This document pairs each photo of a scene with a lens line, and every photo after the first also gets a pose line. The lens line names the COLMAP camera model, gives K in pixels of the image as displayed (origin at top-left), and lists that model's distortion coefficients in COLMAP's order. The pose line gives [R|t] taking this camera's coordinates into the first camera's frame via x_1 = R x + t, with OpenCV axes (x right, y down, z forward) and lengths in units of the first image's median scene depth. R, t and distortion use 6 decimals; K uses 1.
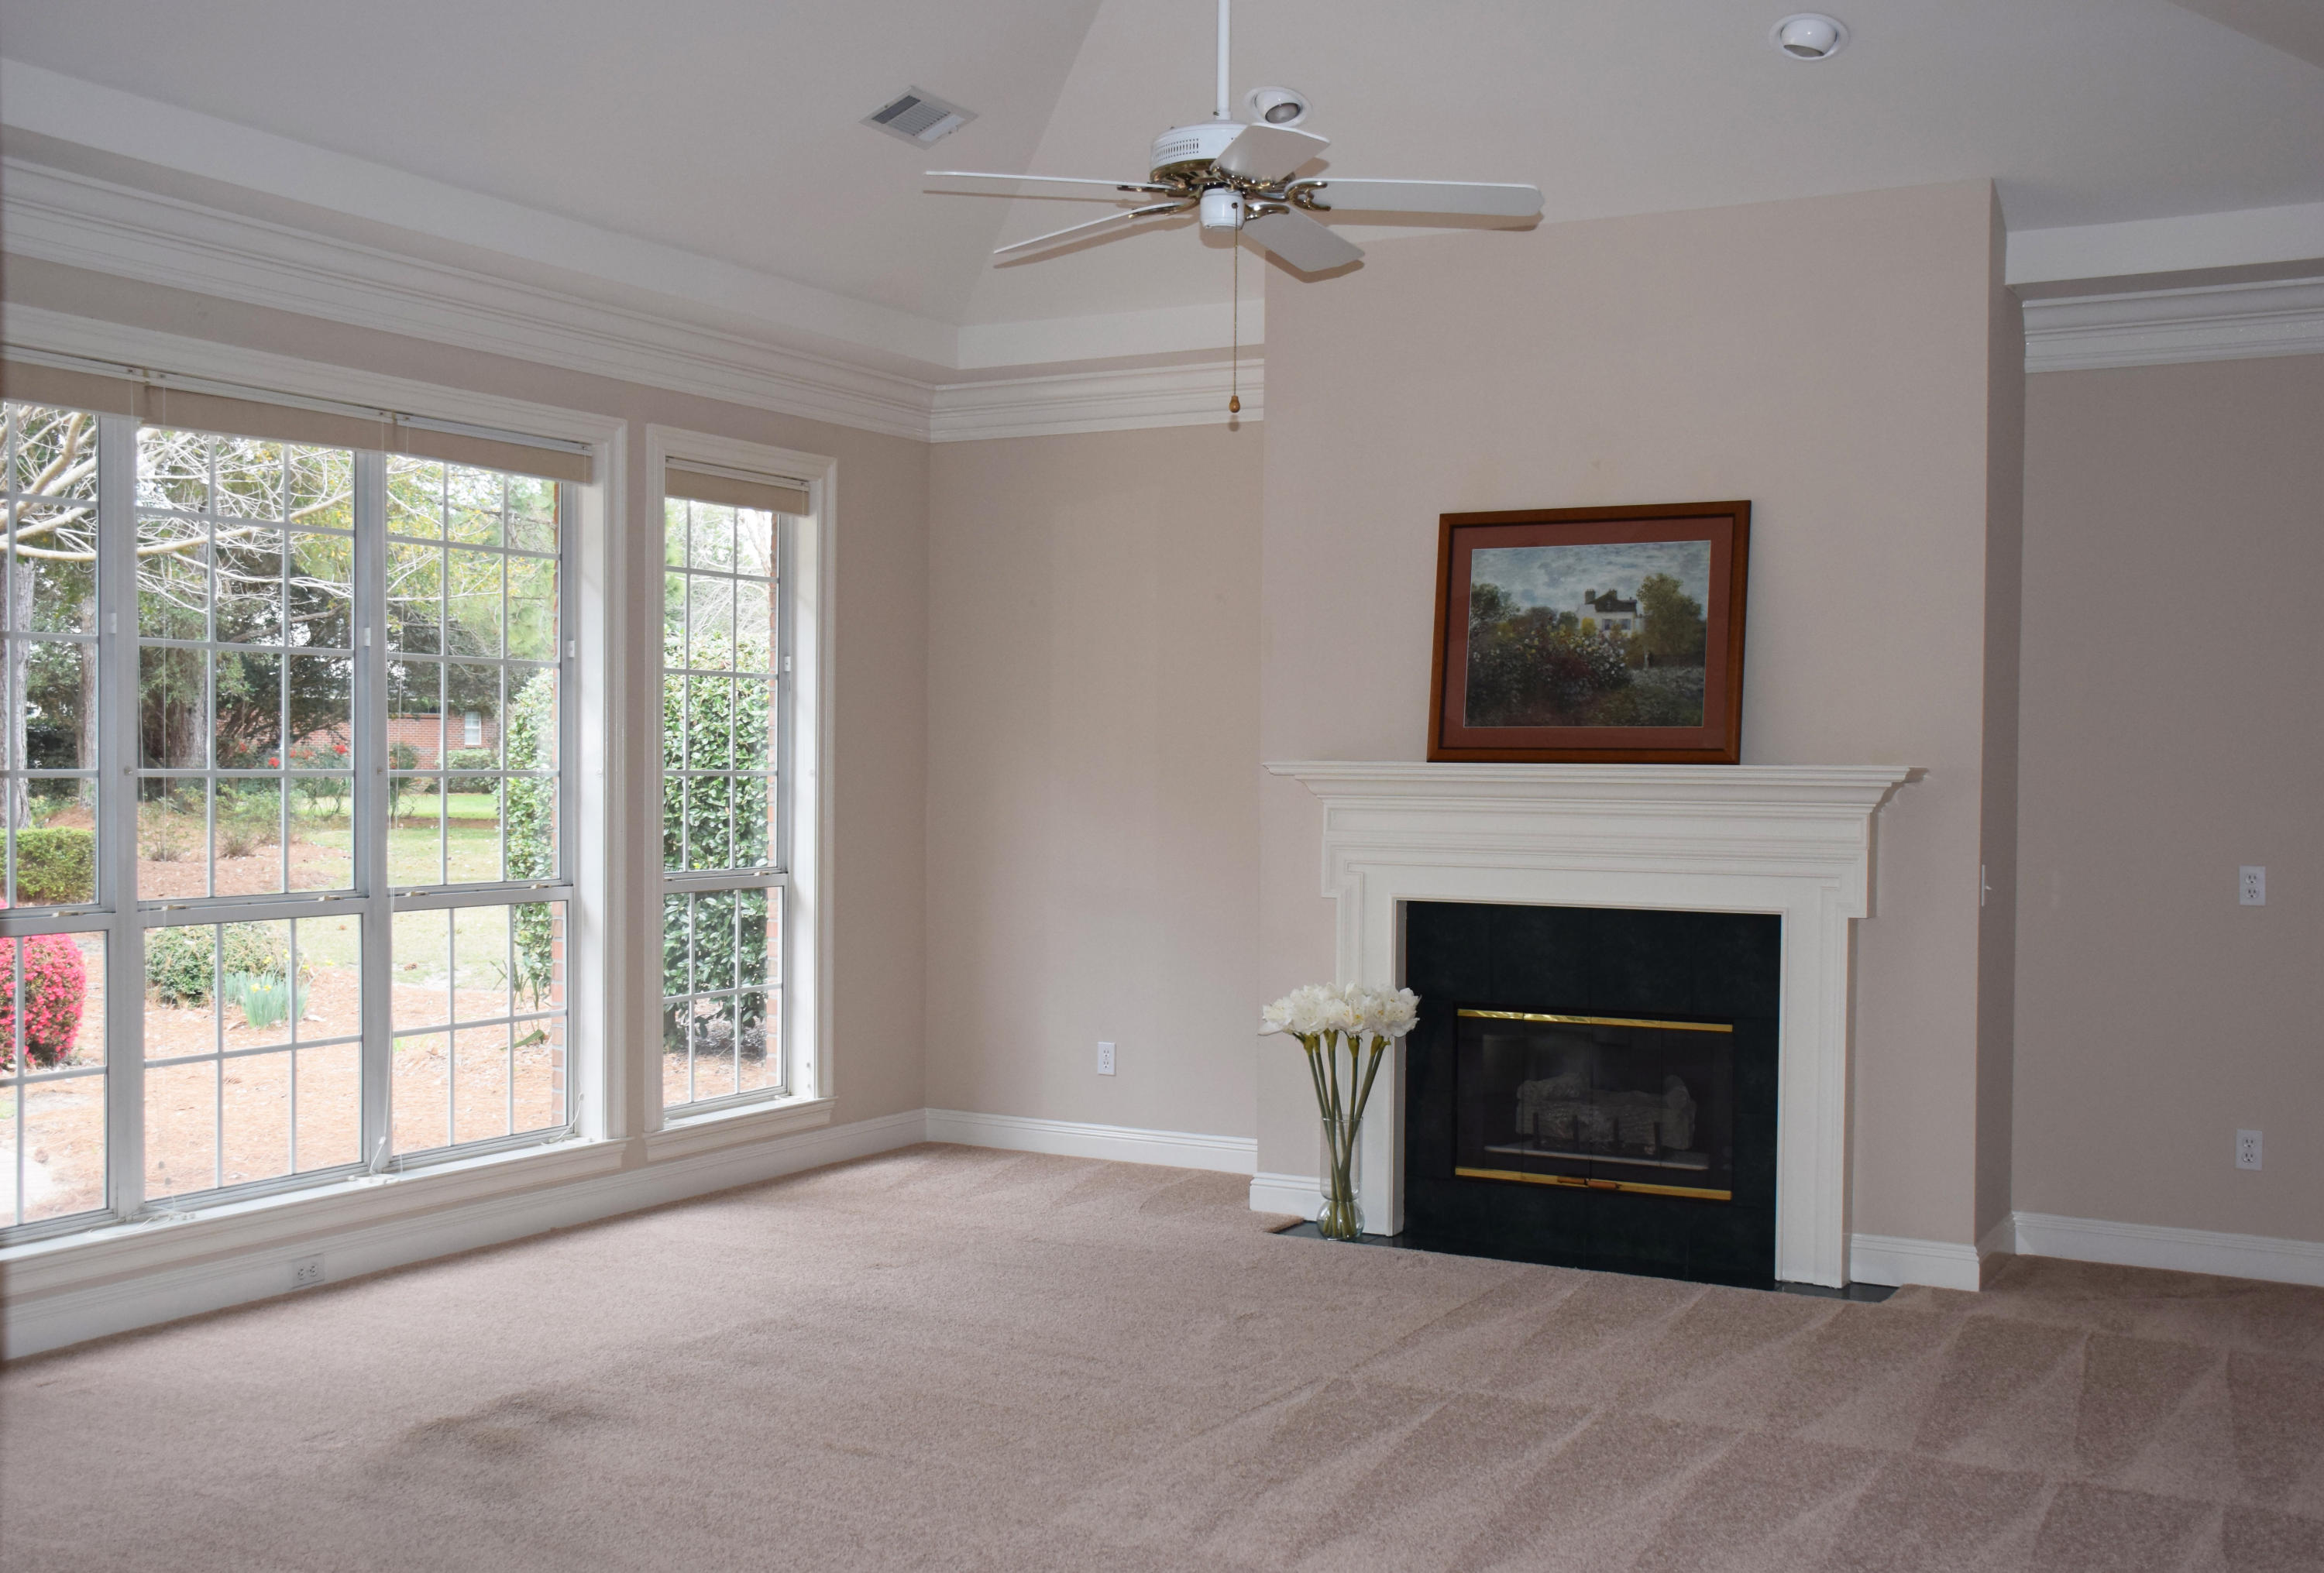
lens RADIAL K [[2392.9, 0, 1206.0], [0, 2392.9, 788.2], [0, 0, 1]] dist [-0.044371, 0.195490]
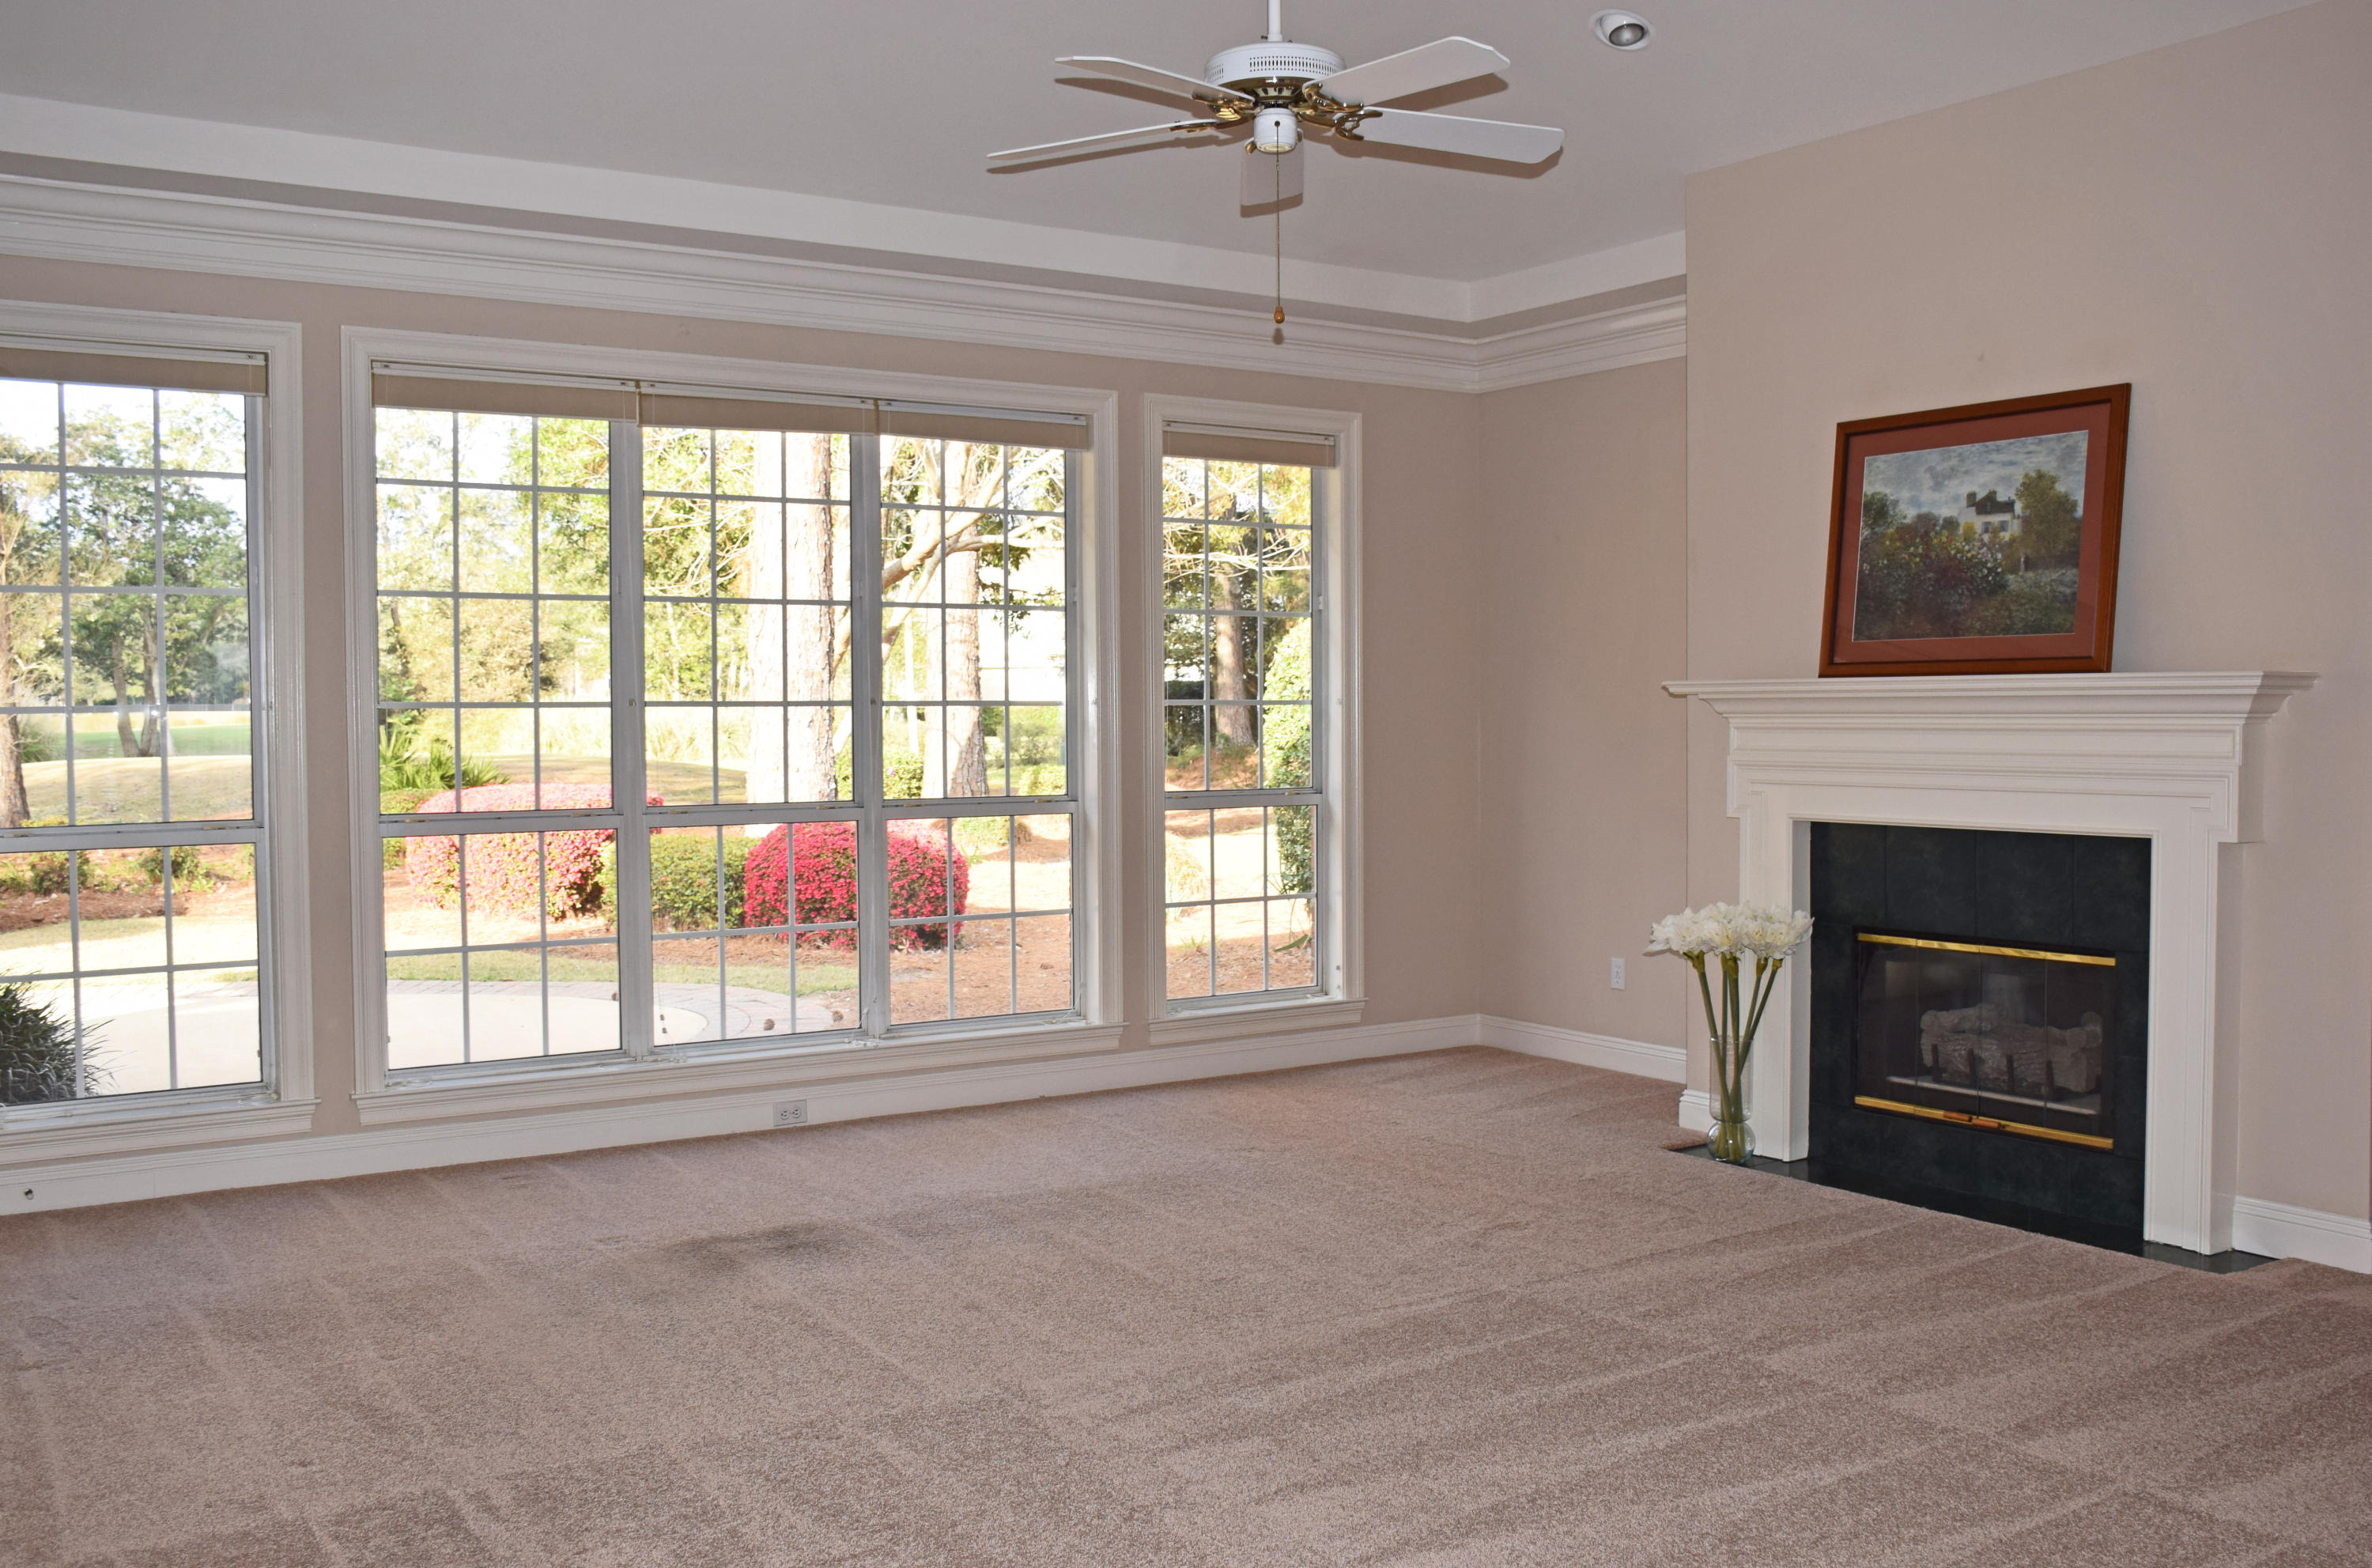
lens RADIAL K [[2126.0, 0, 1186.0], [0, 2126.0, 784.0], [0, 0, 1]] dist [-0.120626, 0.166379]
pose [[0.889899, 0.002618, -0.456149, 0.264371], [0.008019, 0.999739, 0.021382, 0.011974], [0.456086, -0.022686, 0.889646, 0.124949]]
